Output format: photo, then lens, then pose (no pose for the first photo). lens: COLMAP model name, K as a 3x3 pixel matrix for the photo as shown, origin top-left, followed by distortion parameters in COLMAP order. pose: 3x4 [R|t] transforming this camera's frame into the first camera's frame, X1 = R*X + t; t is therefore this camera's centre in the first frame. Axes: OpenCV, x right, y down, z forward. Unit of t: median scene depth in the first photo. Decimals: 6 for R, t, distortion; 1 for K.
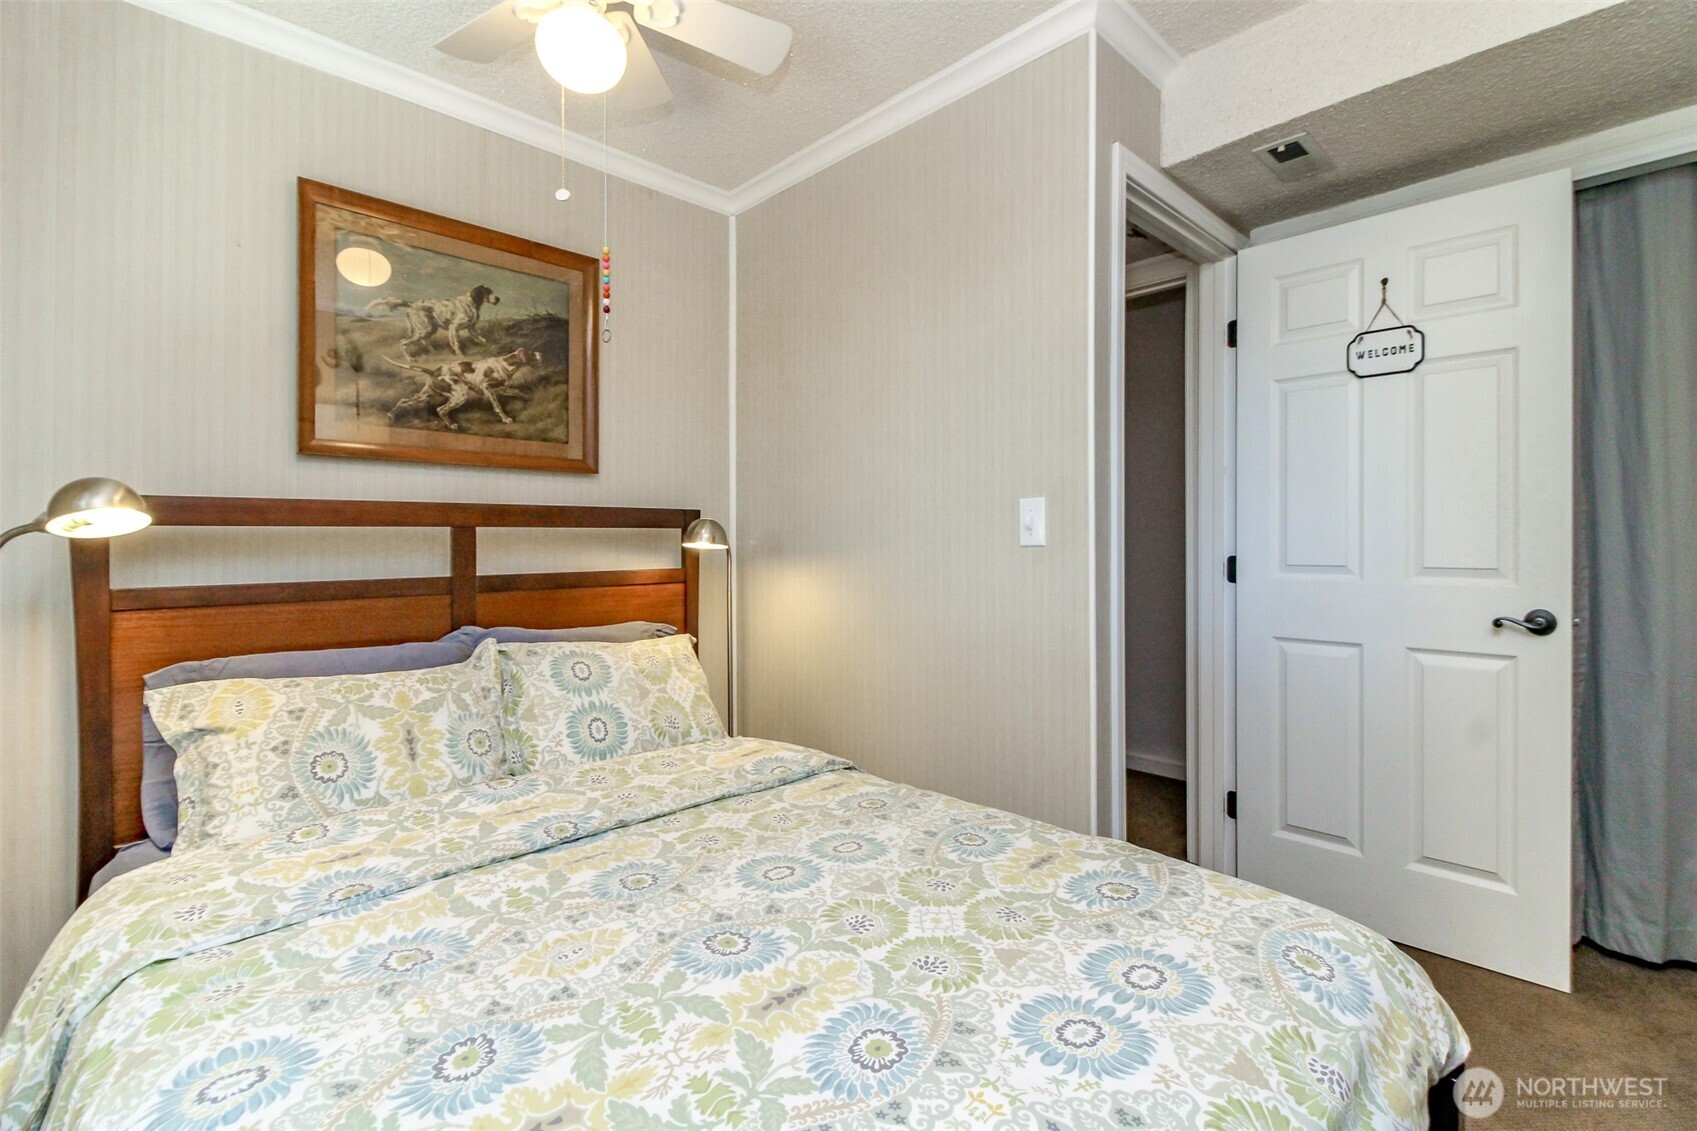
lens RADIAL K [[773.0, 0, 847.3], [0, 773.0, 554.8], [0, 0, 1]] dist [-0.002176, 0.000023]
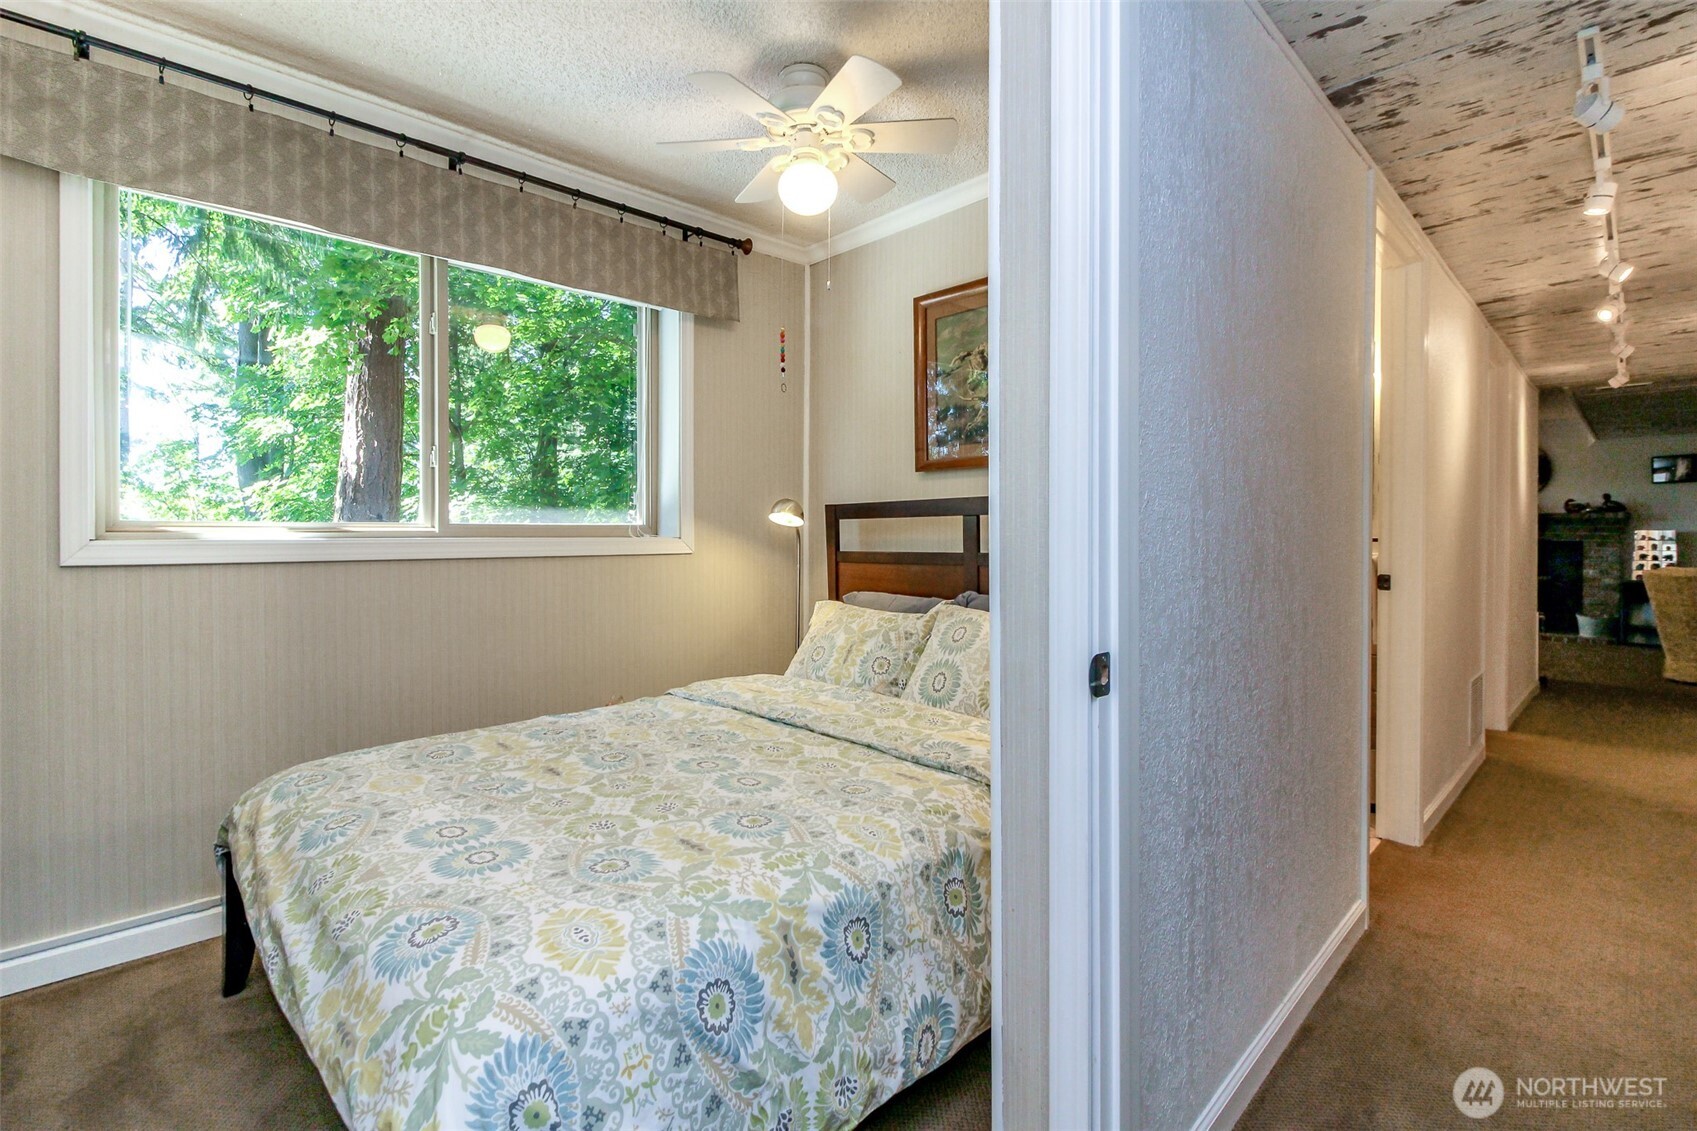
lens RADIAL K [[773.0, 0, 832.1], [0, 773.0, 524.2], [0, 0, 1]] dist [-0.002176, 0.000023]
pose [[-0.003253, 0.002869, -0.999991, 1.534177], [-0.013019, 0.999911, 0.002911, -0.037105], [0.999910, 0.013028, -0.003215, 1.431650]]
